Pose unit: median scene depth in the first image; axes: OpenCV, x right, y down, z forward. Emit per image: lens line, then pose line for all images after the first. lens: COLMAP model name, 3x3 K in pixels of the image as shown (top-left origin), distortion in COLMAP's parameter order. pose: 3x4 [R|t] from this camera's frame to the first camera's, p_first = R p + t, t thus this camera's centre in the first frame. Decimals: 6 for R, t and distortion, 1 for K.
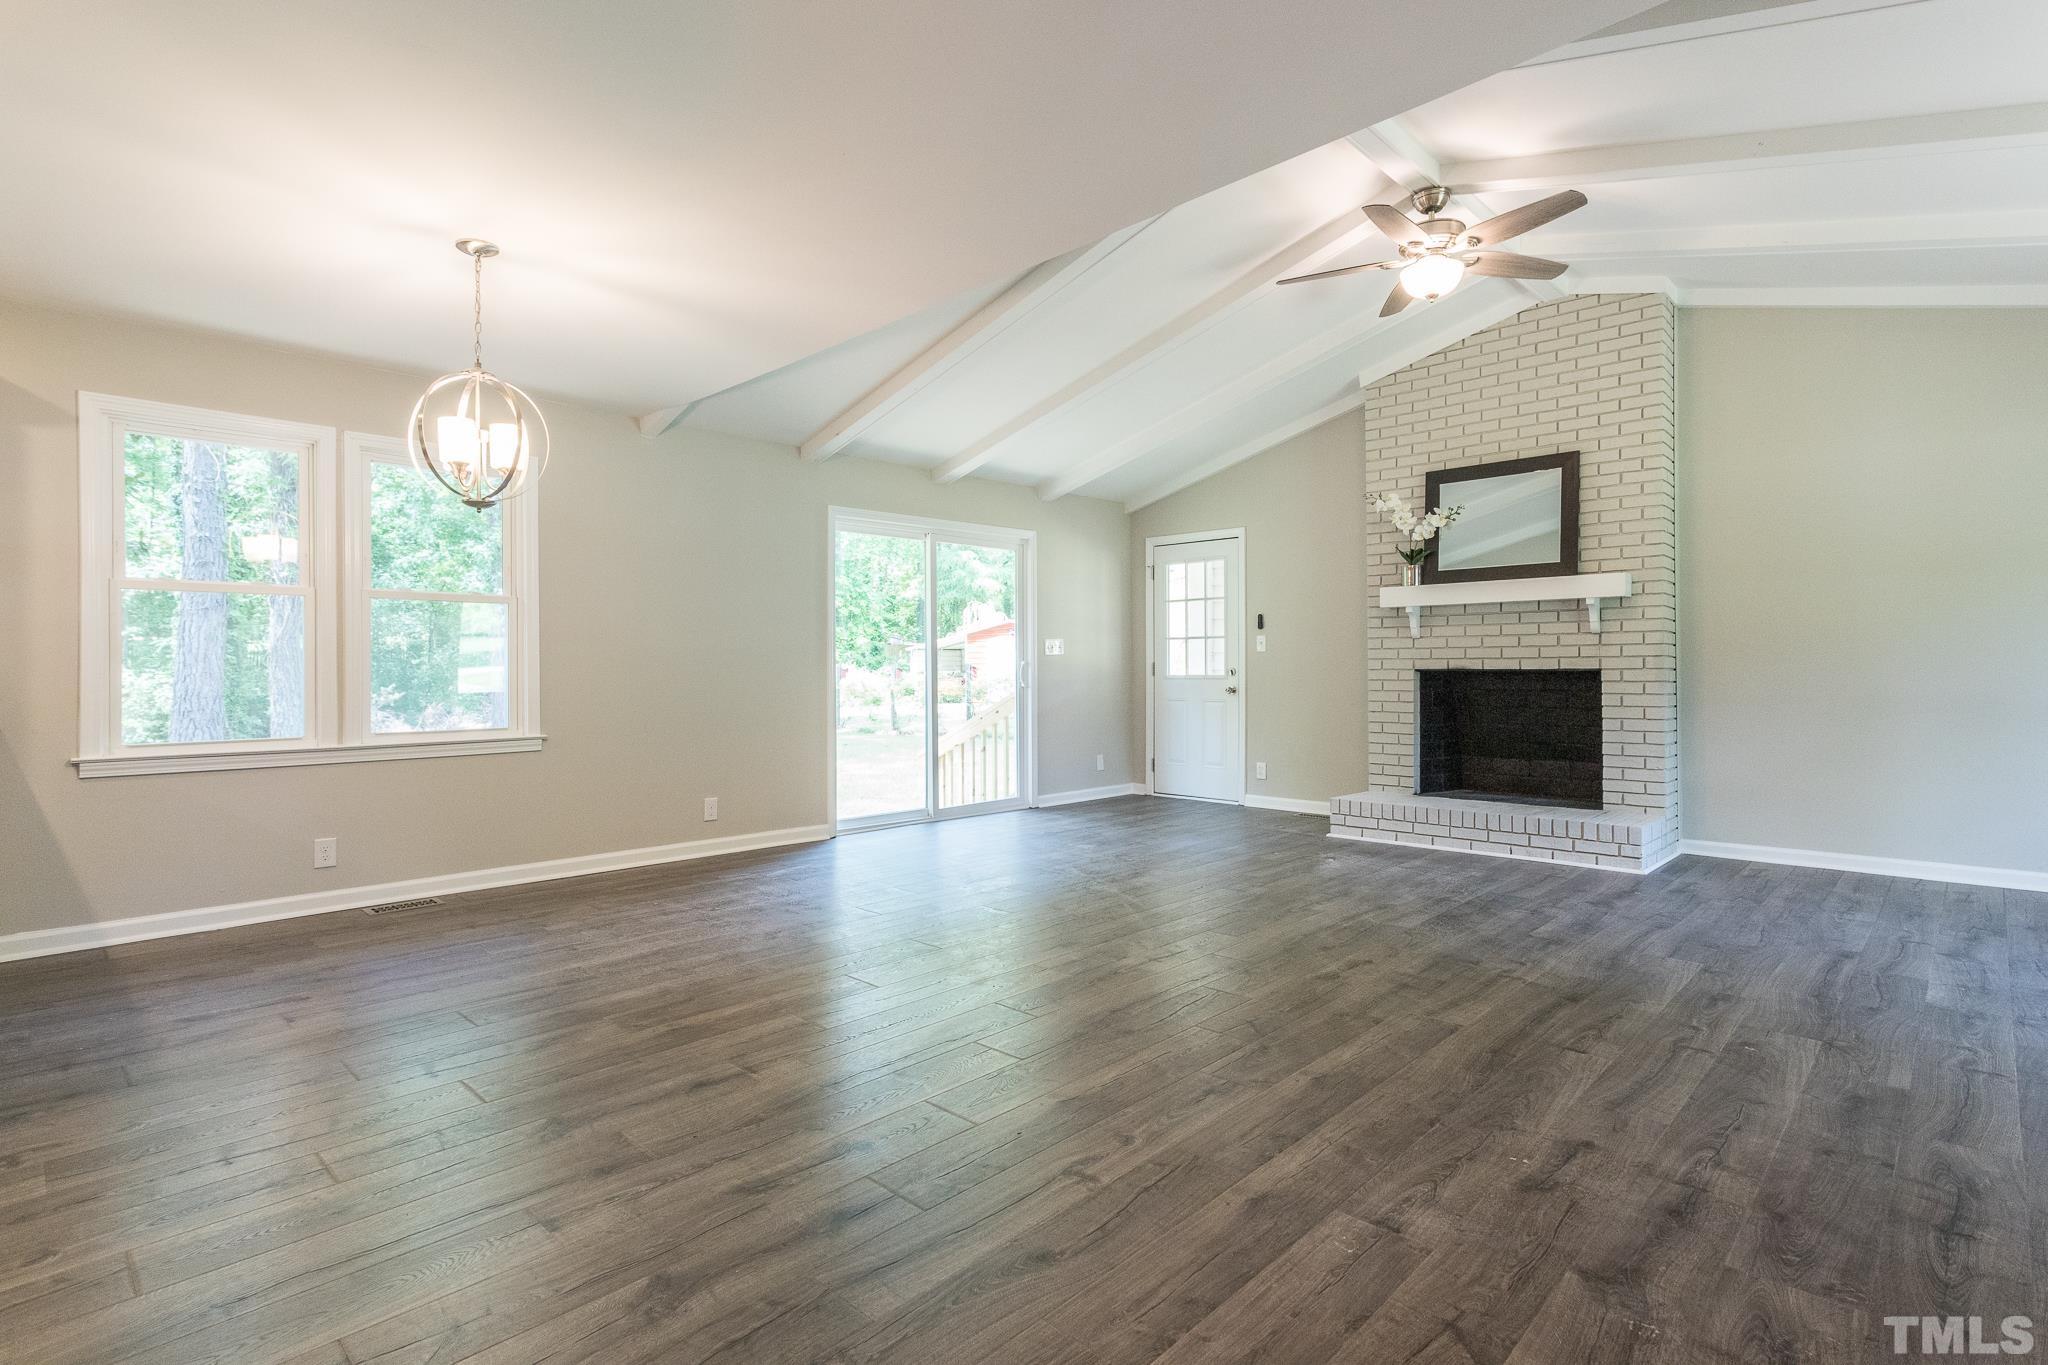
lens RADIAL K [[993.2, 0, 1029.6], [0, 993.2, 673.3], [0, 0, 1]] dist [0.000897, 0.000433]
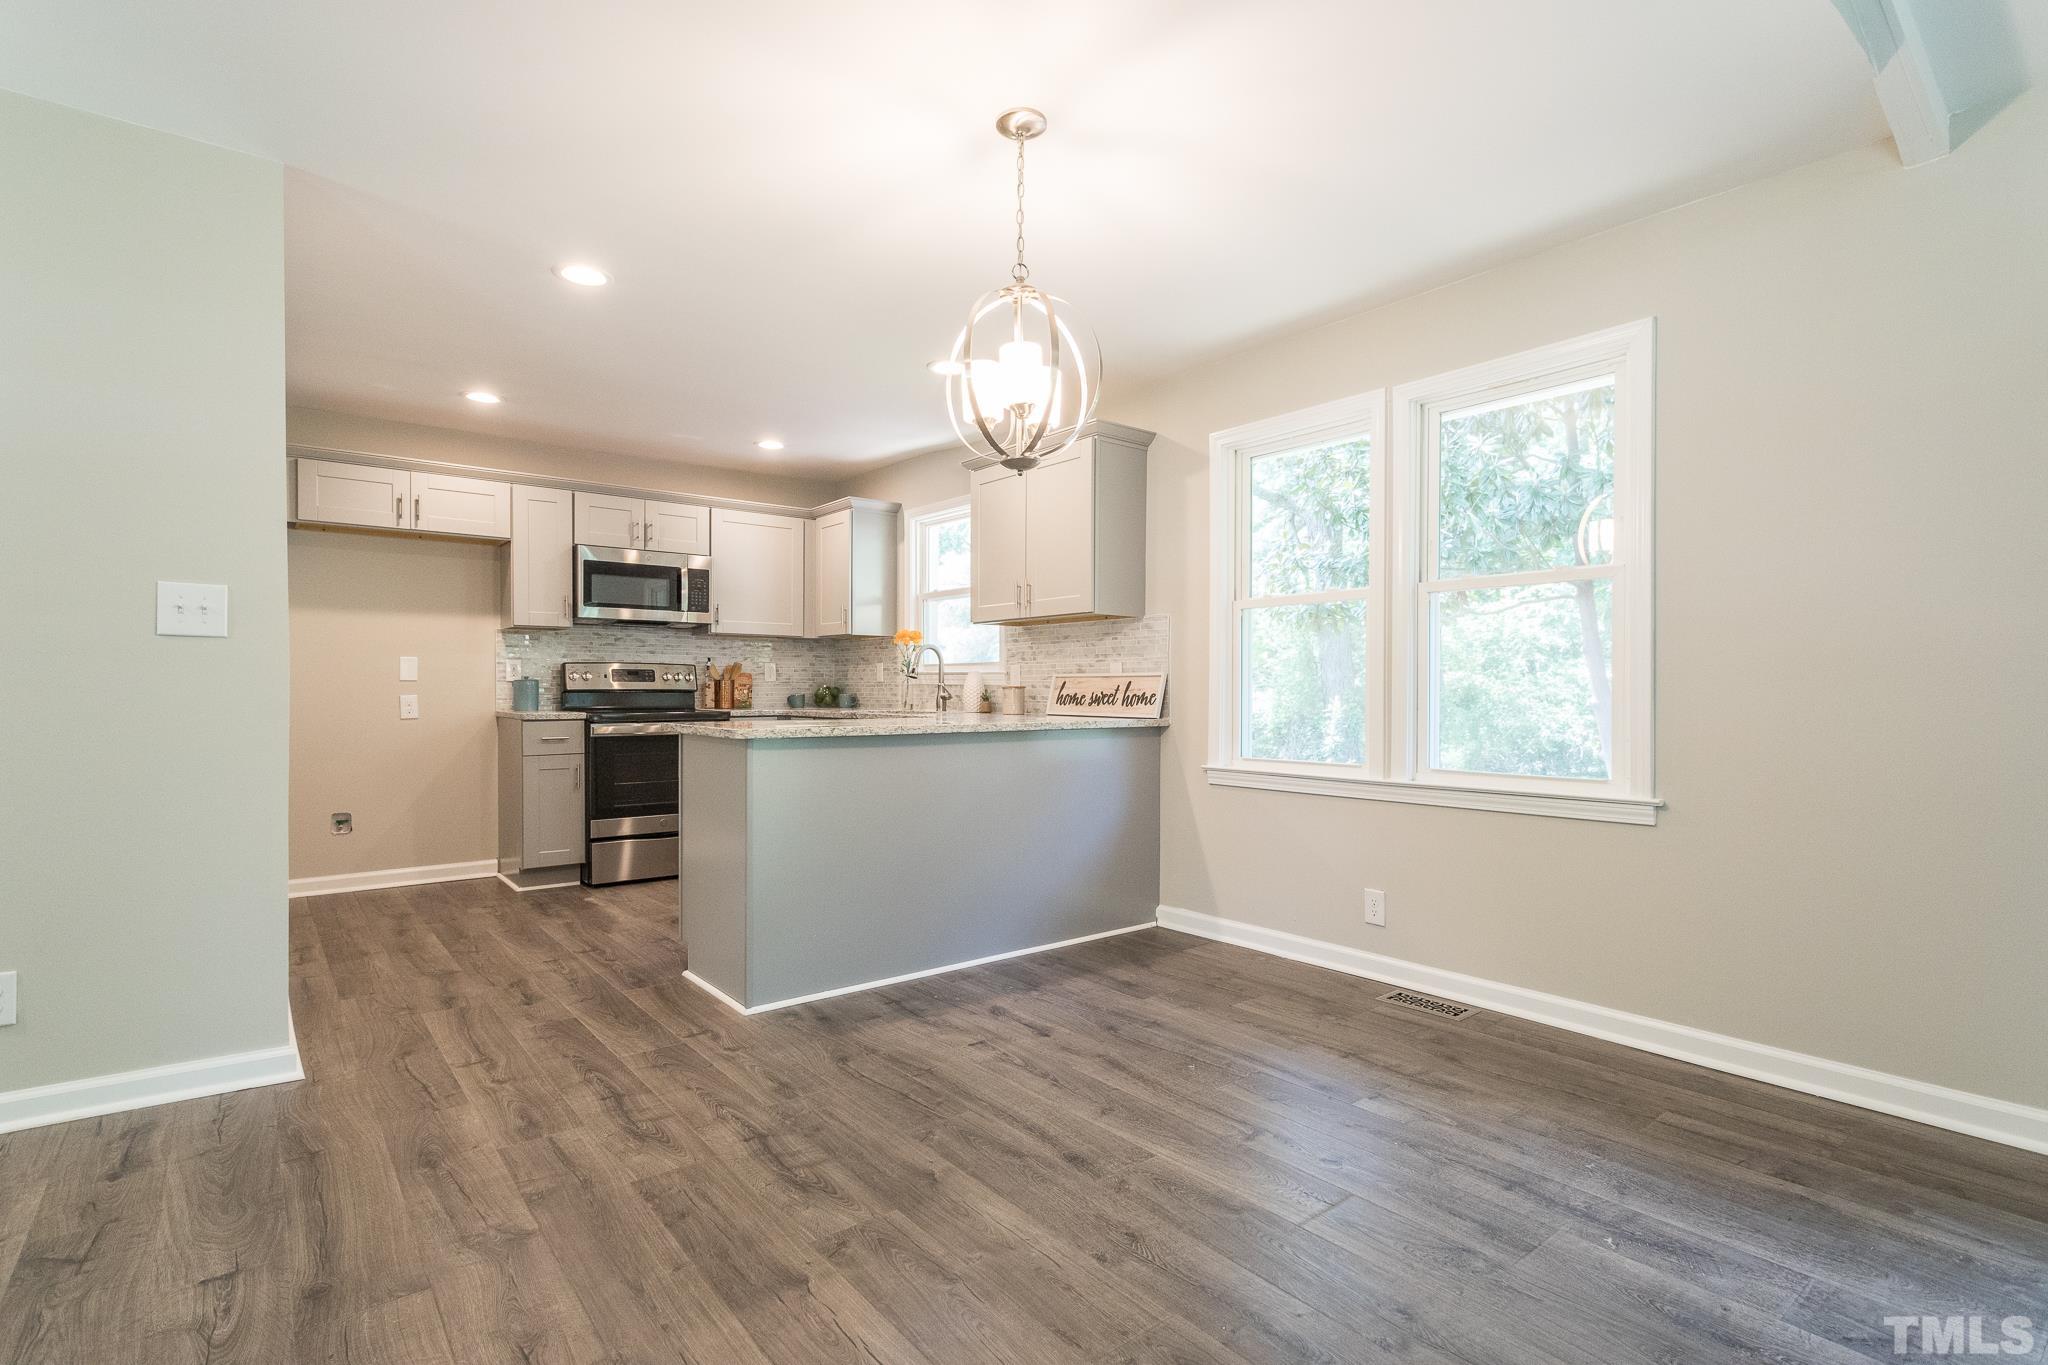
lens RADIAL K [[993.2, 0, 1032.9], [0, 993.2, 691.9], [0, 0, 1]] dist [0.000897, 0.000433]
pose [[-0.130344, 0.002474, -0.991466, 0.177410], [-0.009792, 0.999945, 0.003783, 0.001947], [0.991421, 0.010201, -0.130312, 1.007029]]
